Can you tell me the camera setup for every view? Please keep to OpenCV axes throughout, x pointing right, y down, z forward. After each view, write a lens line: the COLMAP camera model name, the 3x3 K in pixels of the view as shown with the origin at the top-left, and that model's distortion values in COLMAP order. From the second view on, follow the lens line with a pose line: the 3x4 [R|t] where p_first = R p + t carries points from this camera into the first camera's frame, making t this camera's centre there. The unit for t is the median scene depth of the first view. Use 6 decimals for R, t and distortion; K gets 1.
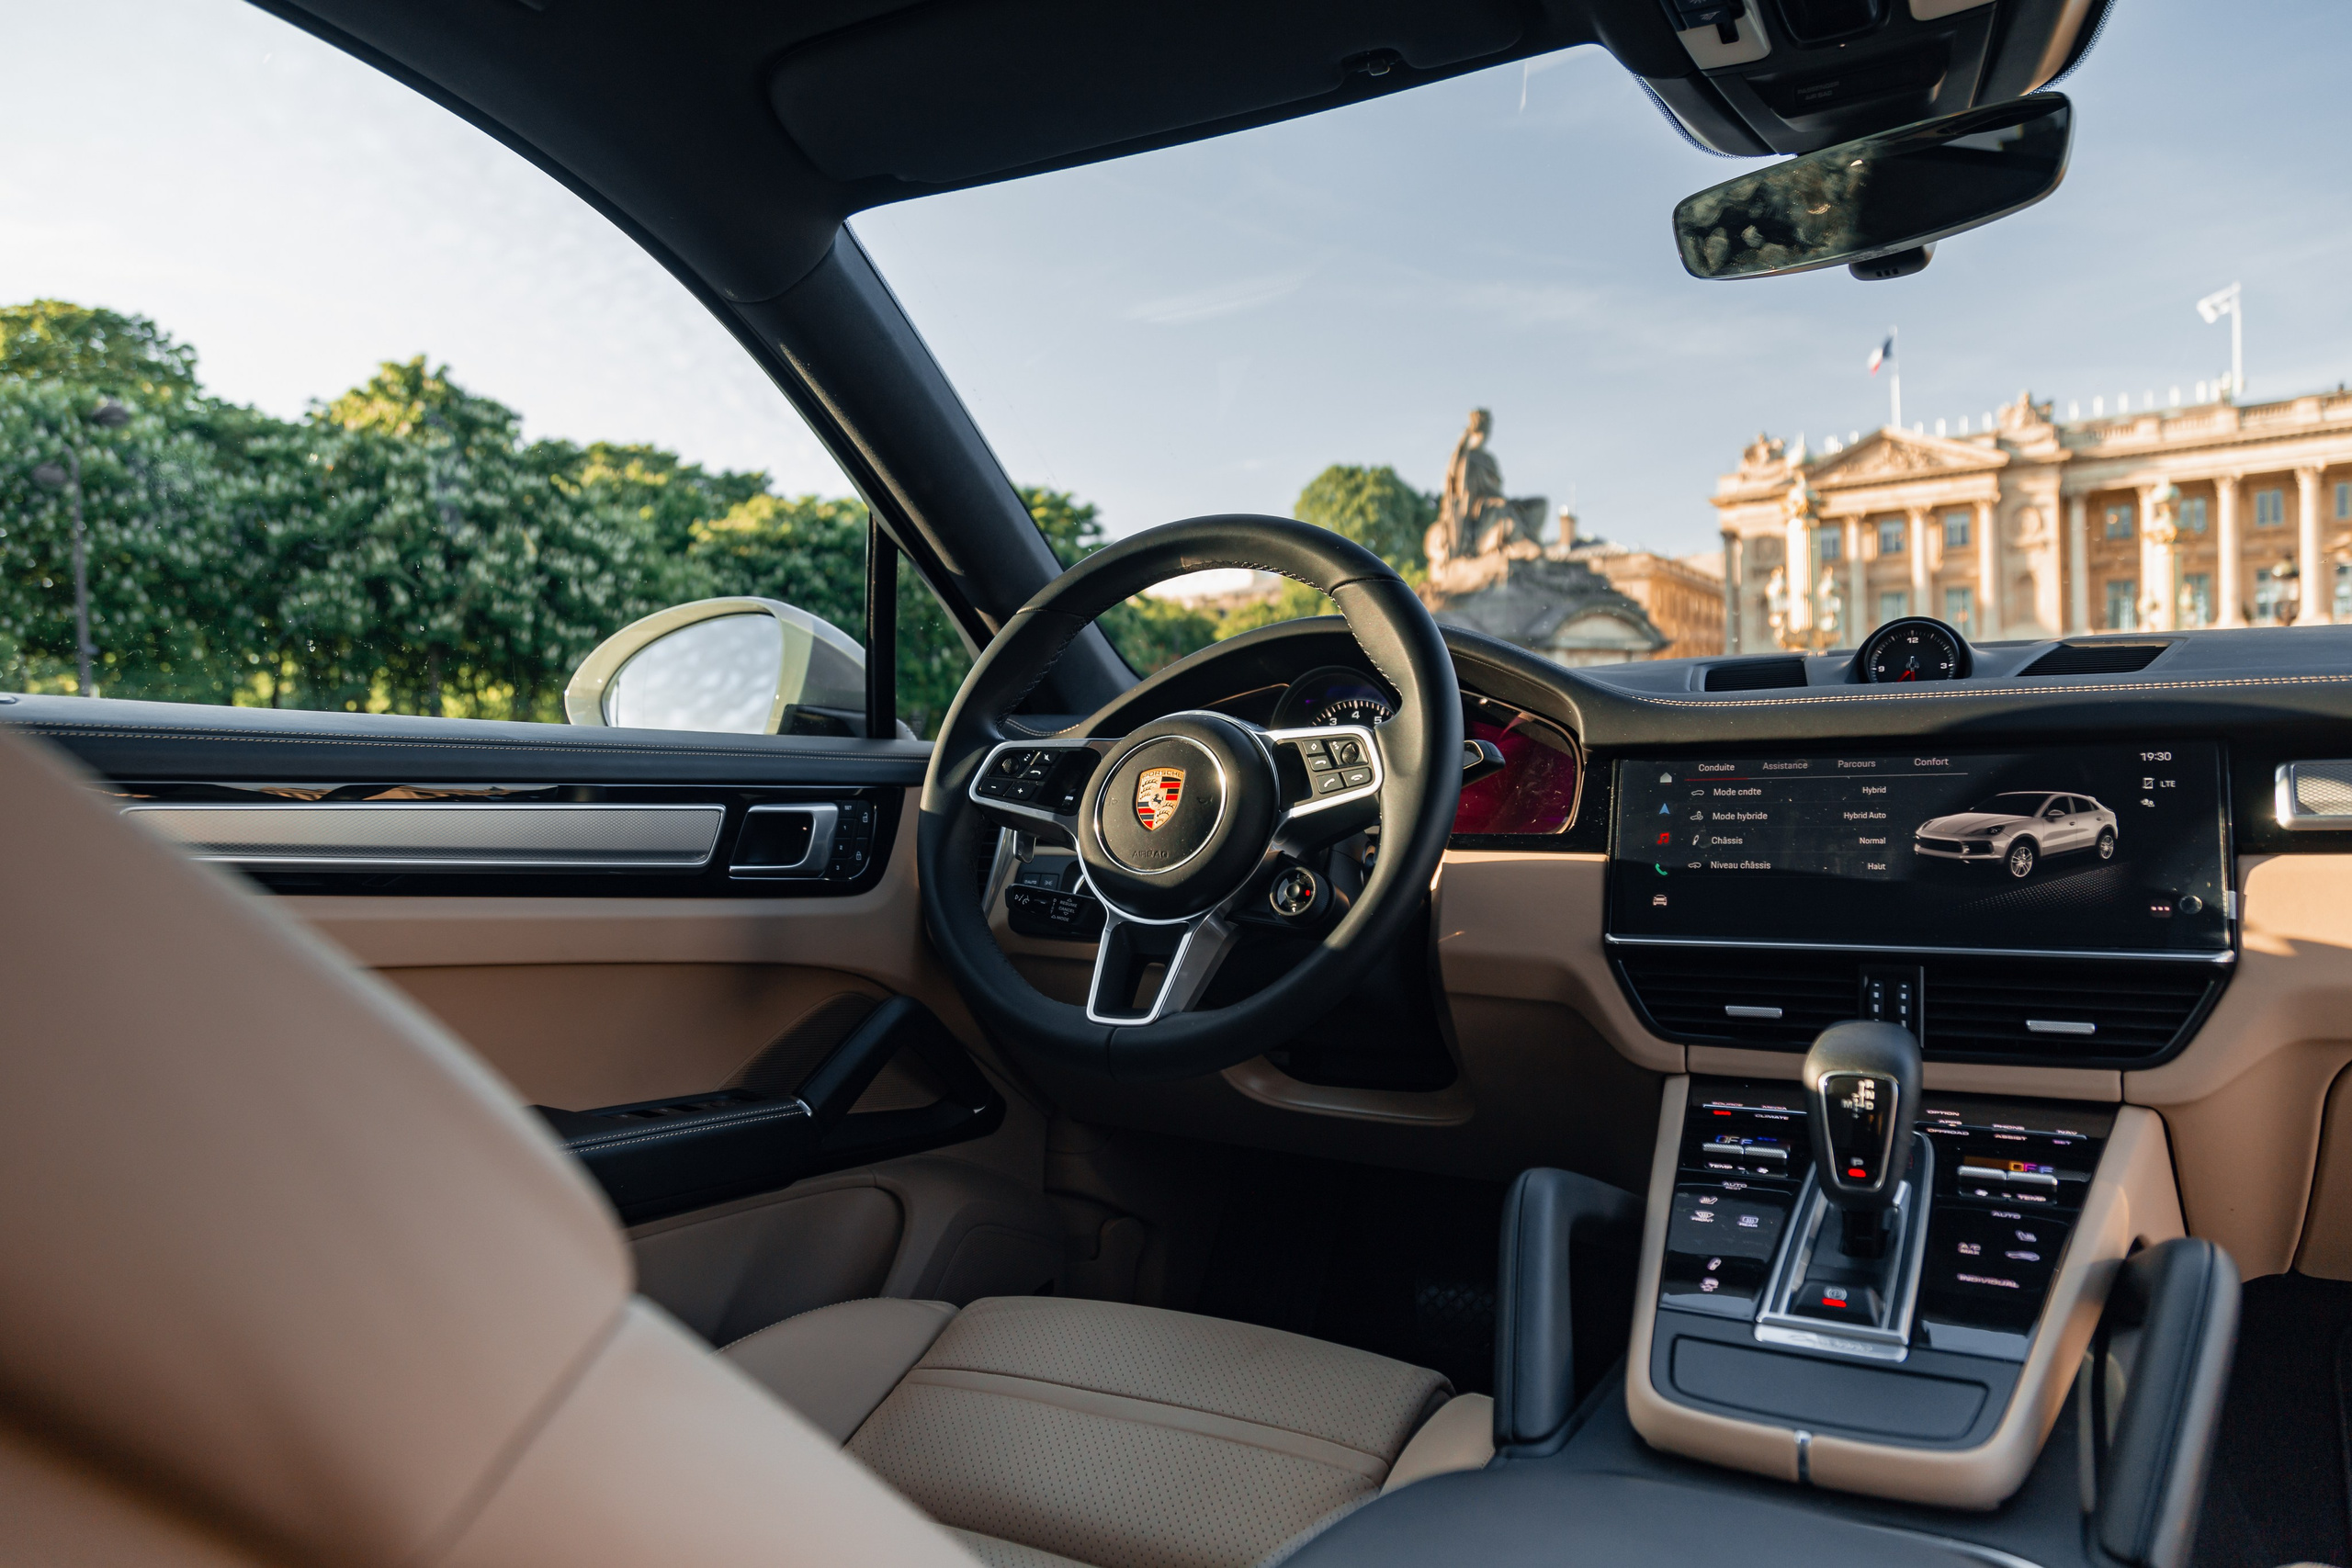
lens RADIAL K [[1575.5, 0, 1176.0], [0, 1575.5, 784.0], [0, 0, 1]] dist [0.008387, 0.006306]
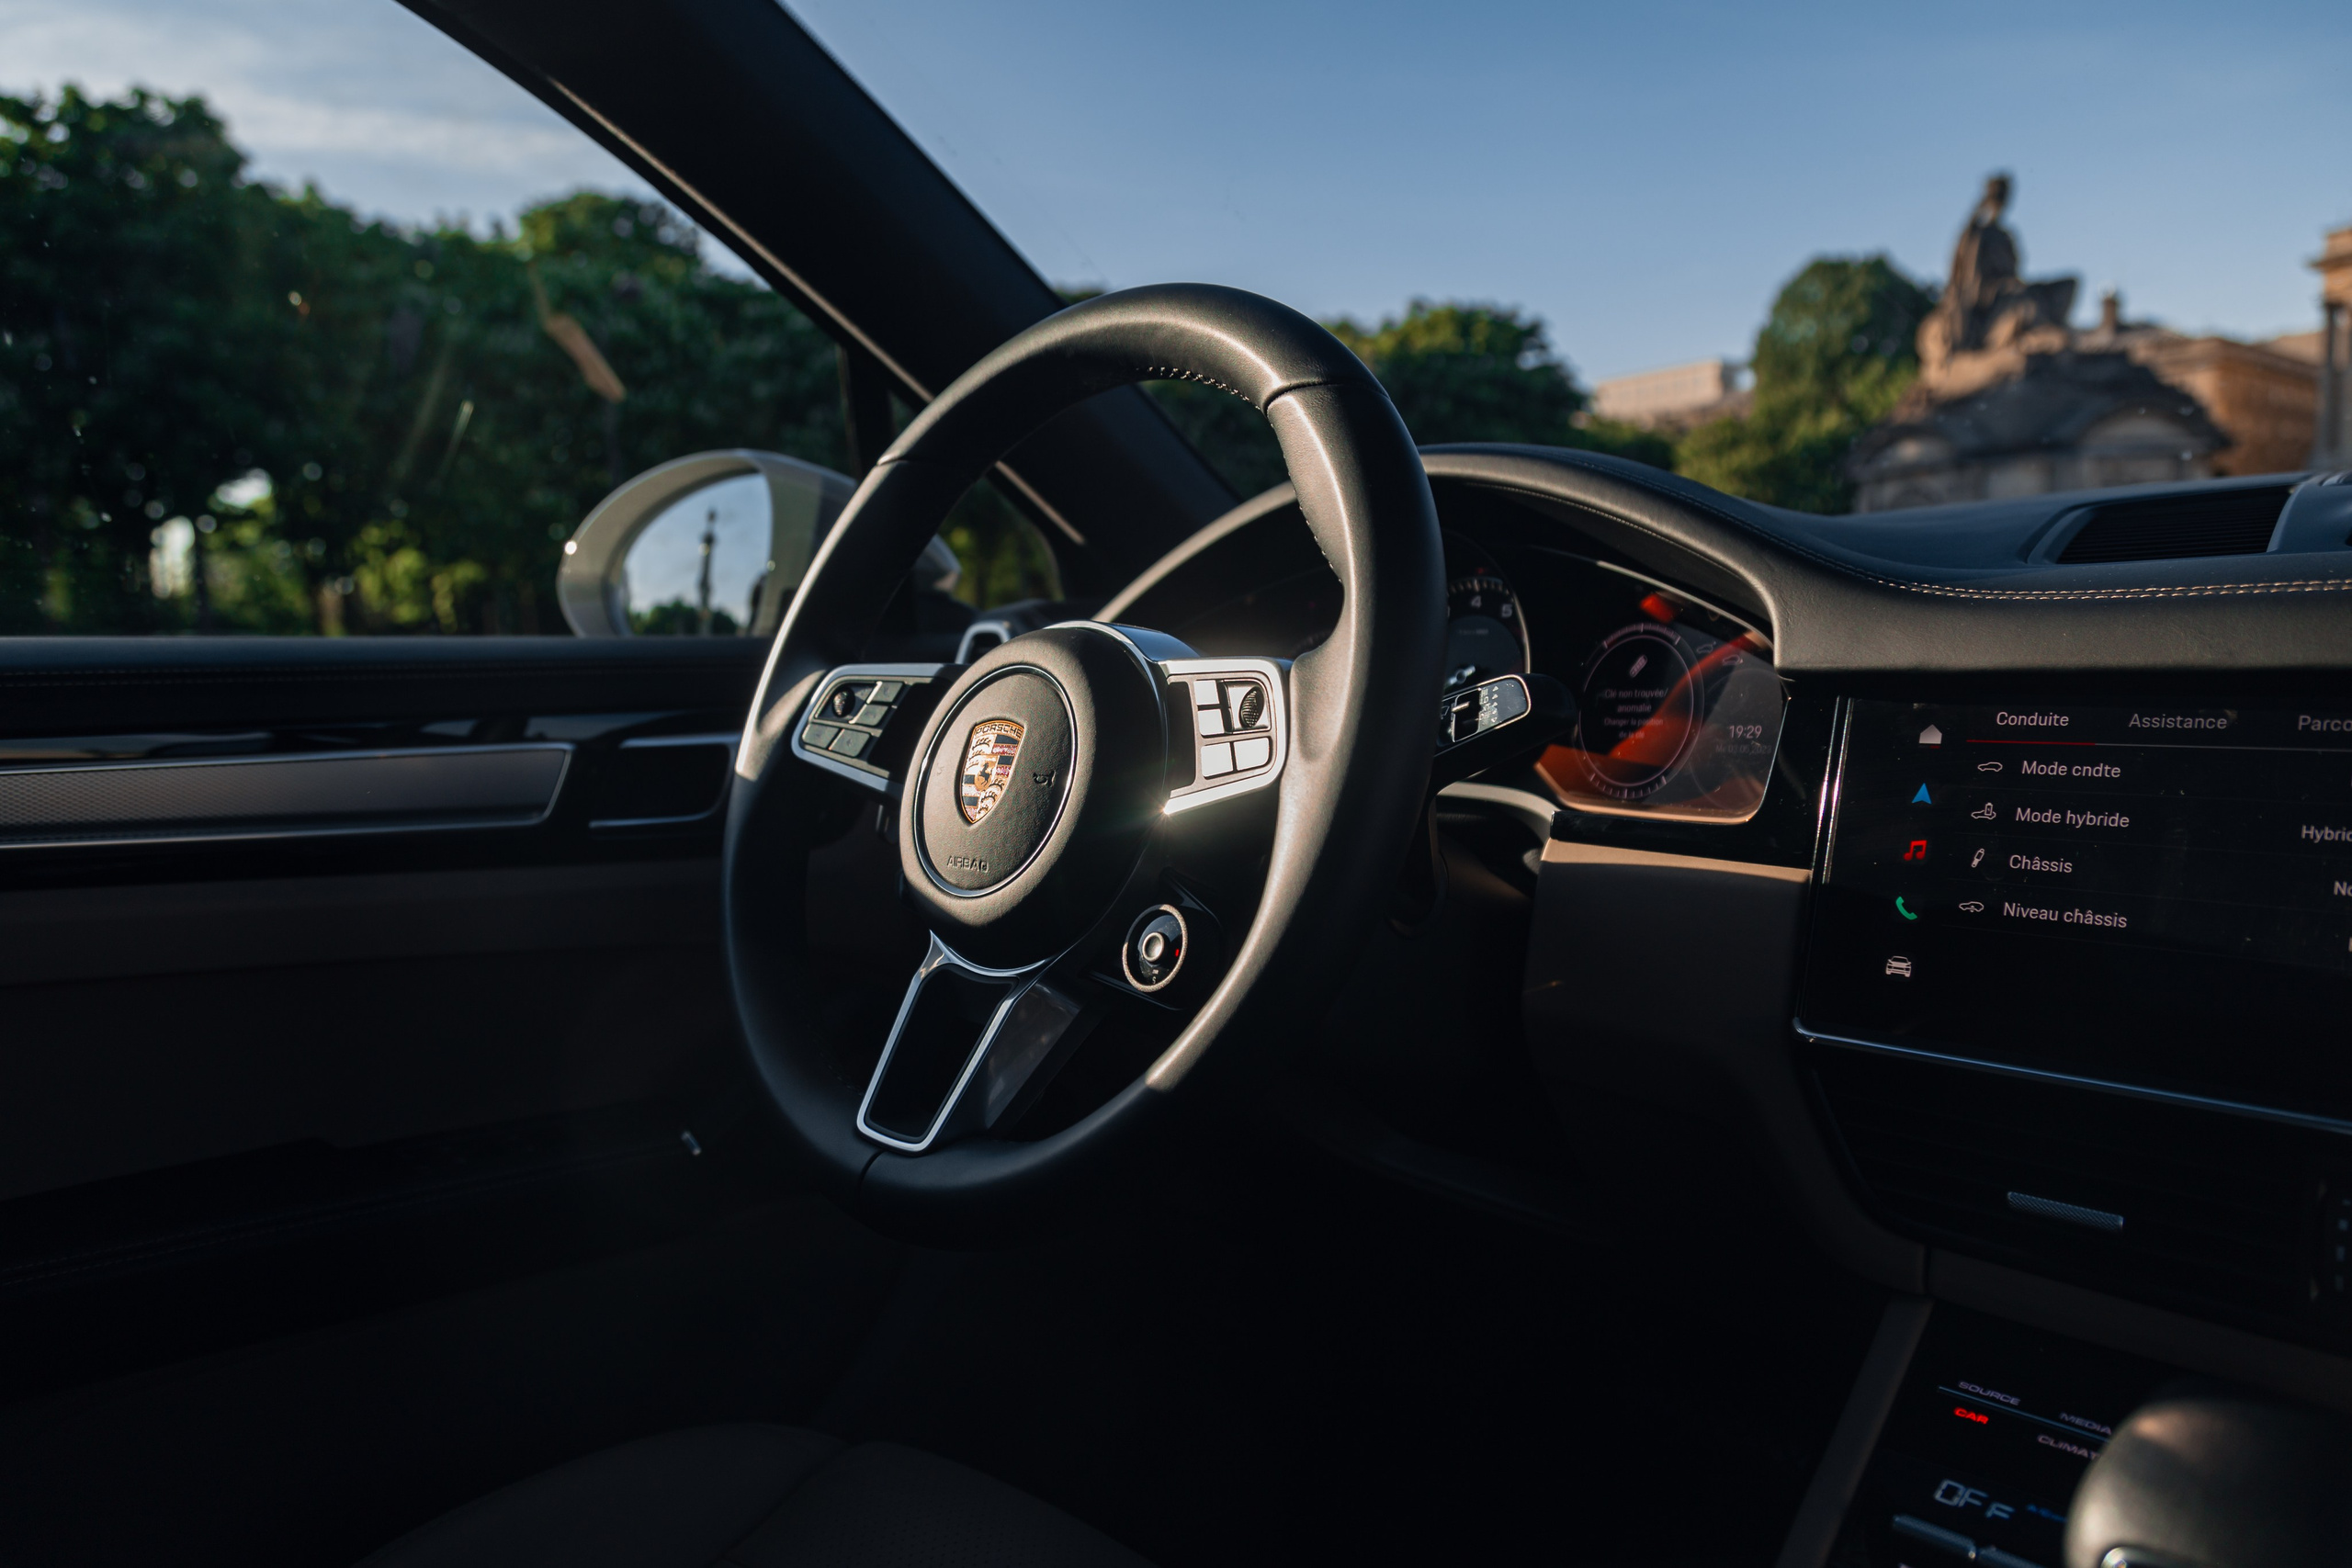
lens RADIAL K [[1575.5, 0, 1176.0], [0, 1575.5, 784.0], [0, 0, 1]] dist [0.008387, 0.006306]
pose [[0.960945, 0.019117, -0.276078, 0.074325], [0.010202, 0.994486, 0.104376, -0.015942], [0.276551, -0.103116, 0.955451, 0.145648]]
